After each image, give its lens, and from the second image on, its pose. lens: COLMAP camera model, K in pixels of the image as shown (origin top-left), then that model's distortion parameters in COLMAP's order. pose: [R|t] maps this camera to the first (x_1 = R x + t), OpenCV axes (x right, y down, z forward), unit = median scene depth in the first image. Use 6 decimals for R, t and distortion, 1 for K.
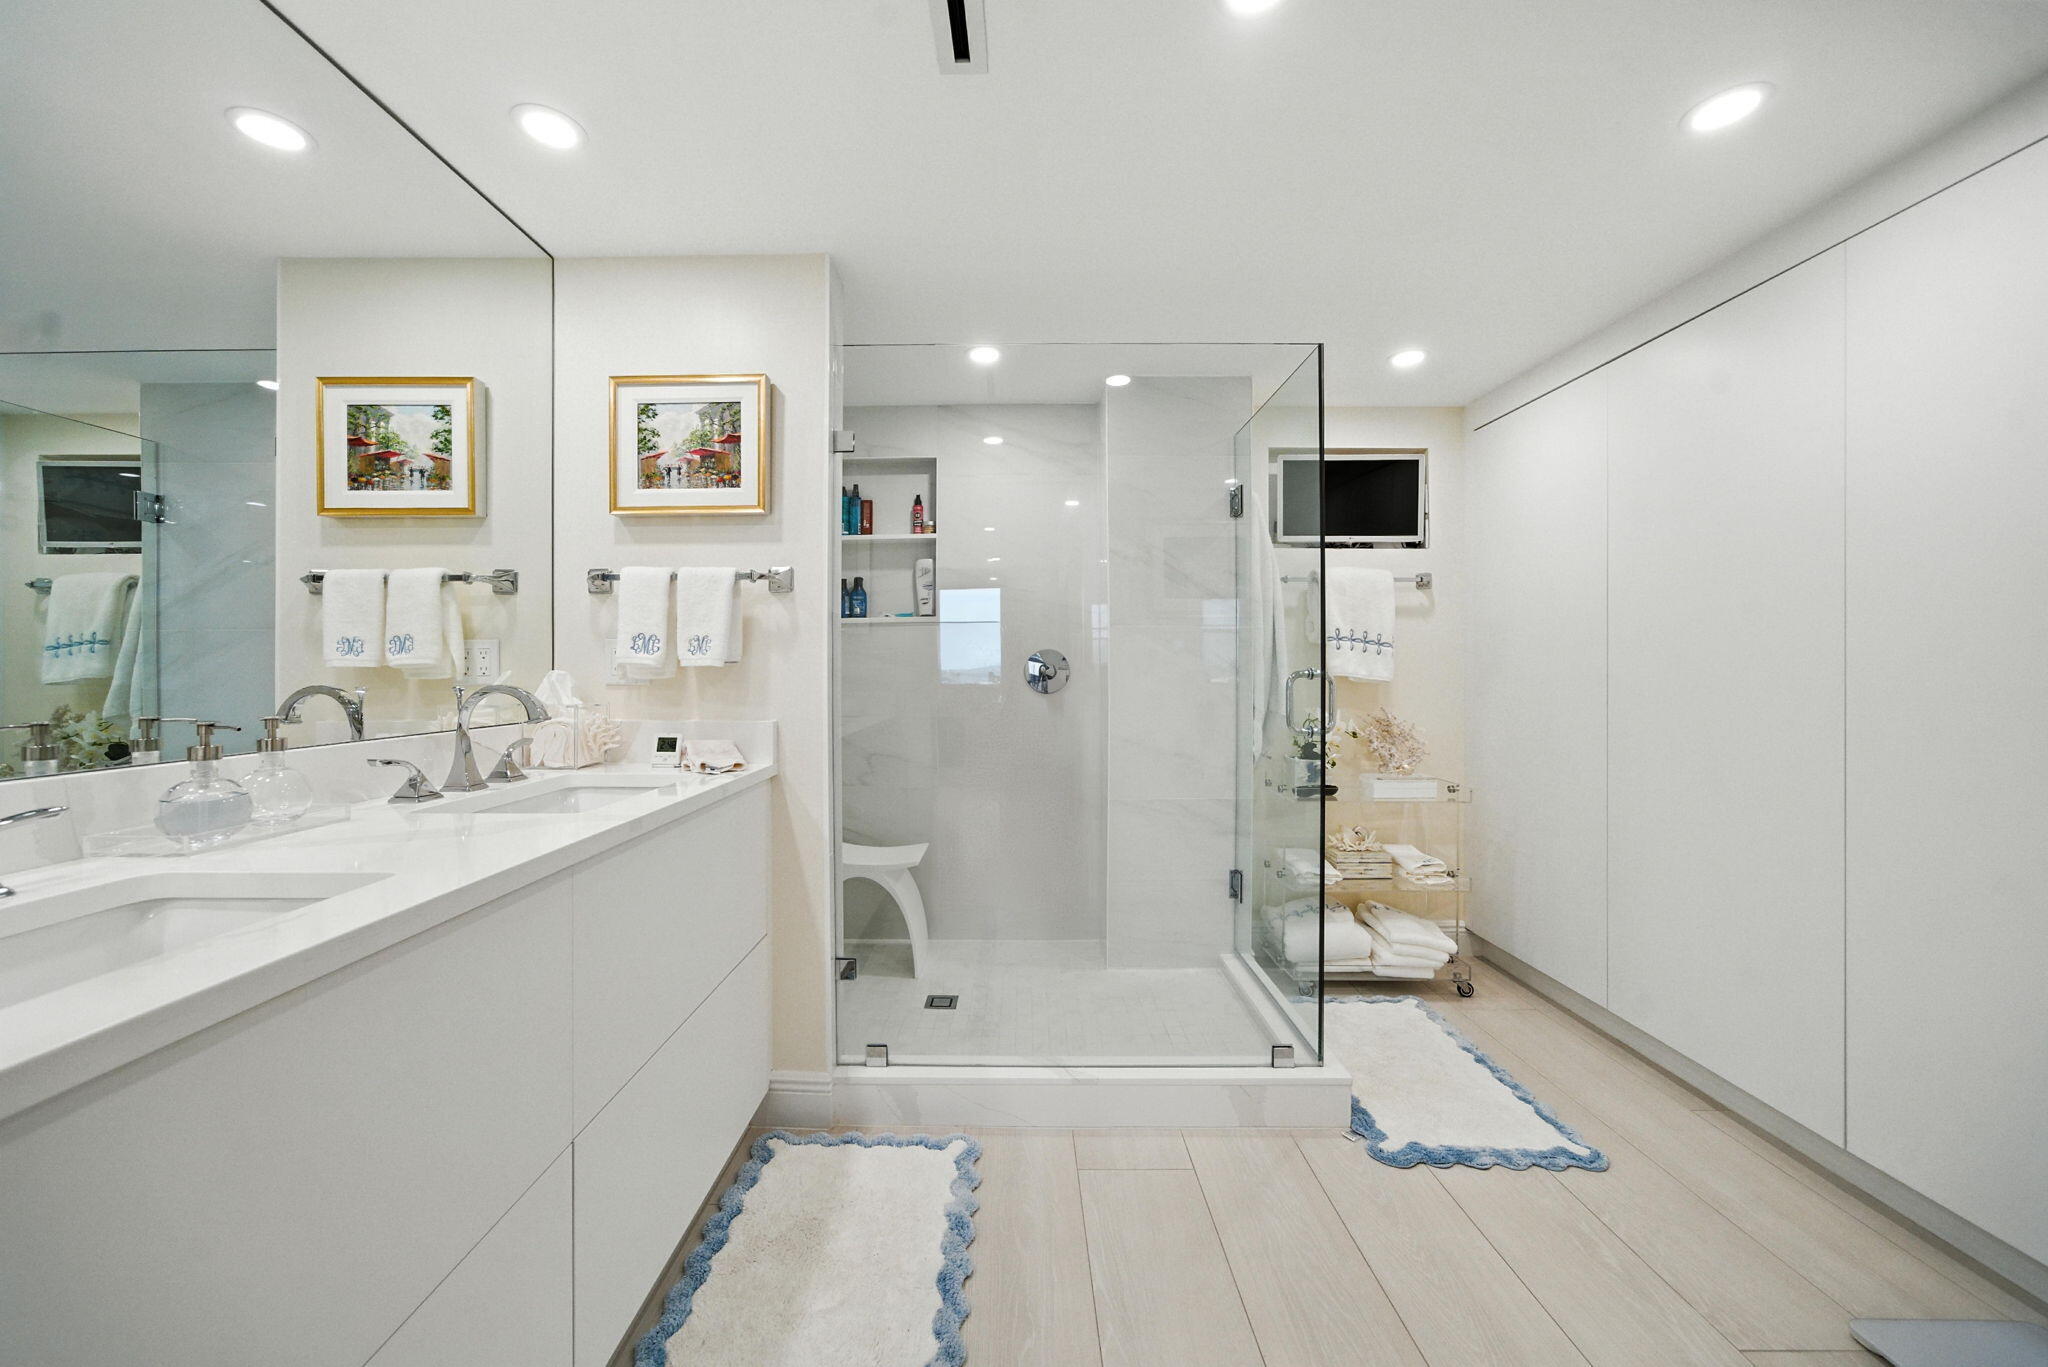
lens RADIAL K [[889.7, 0, 1034.6], [0, 889.7, 675.1], [0, 0, 1]] dist [-0.001120, 0.044611]
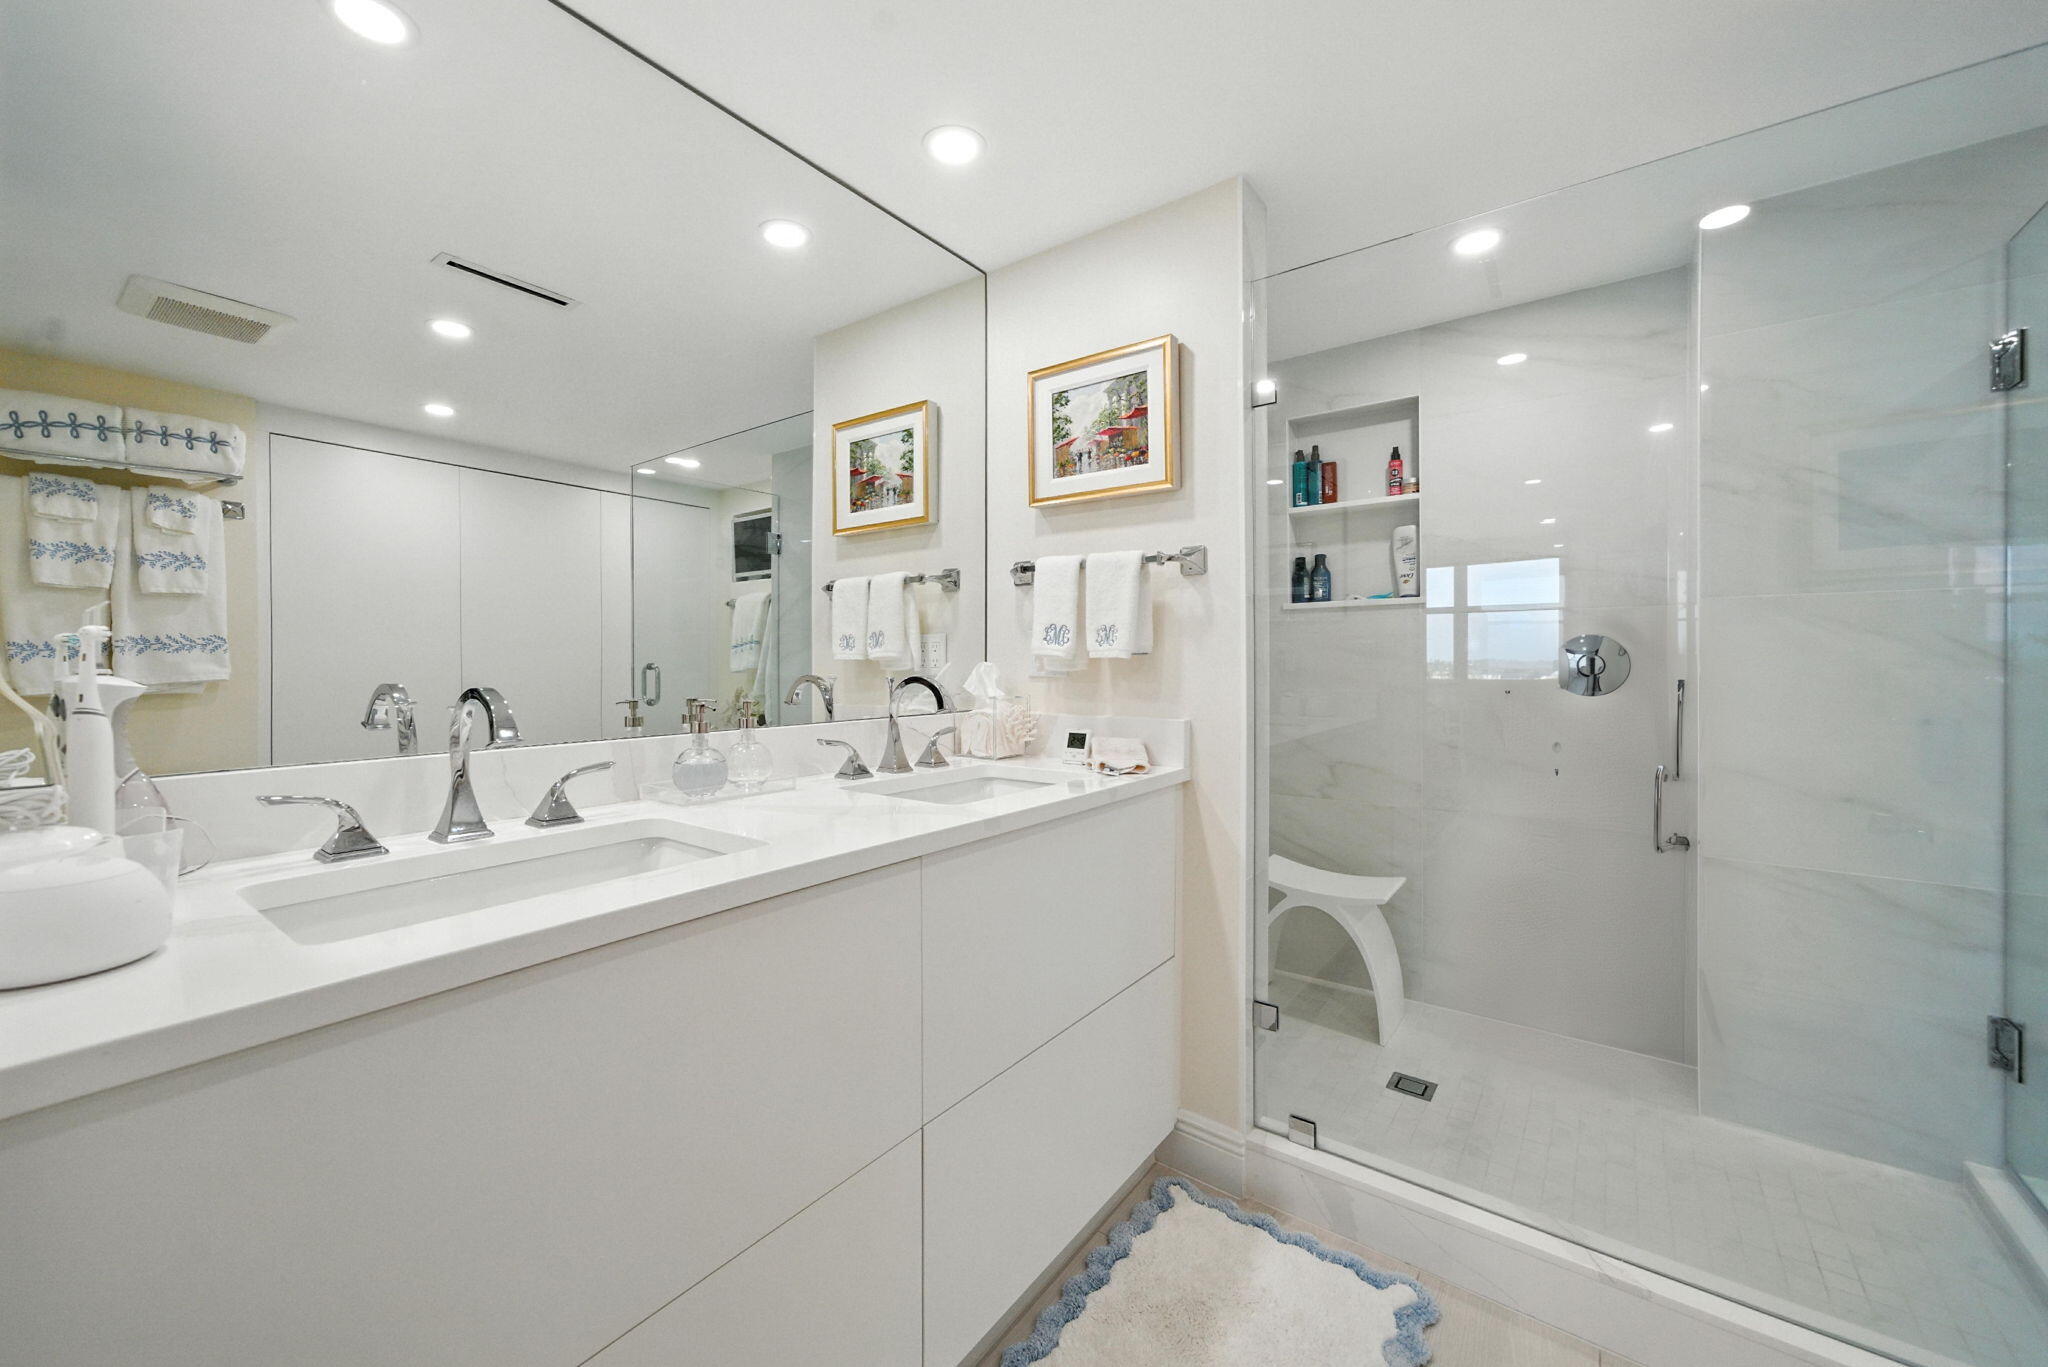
lens RADIAL K [[838.4, 0, 1005.8], [0, 838.4, 668.2], [0, 0, 1]] dist [-0.002692, 0.006879]
pose [[0.769687, 0.009205, -0.638355, 0.109864], [-0.006985, 0.999958, 0.005998, -0.004629], [0.638383, -0.000158, 0.769719, 0.247387]]
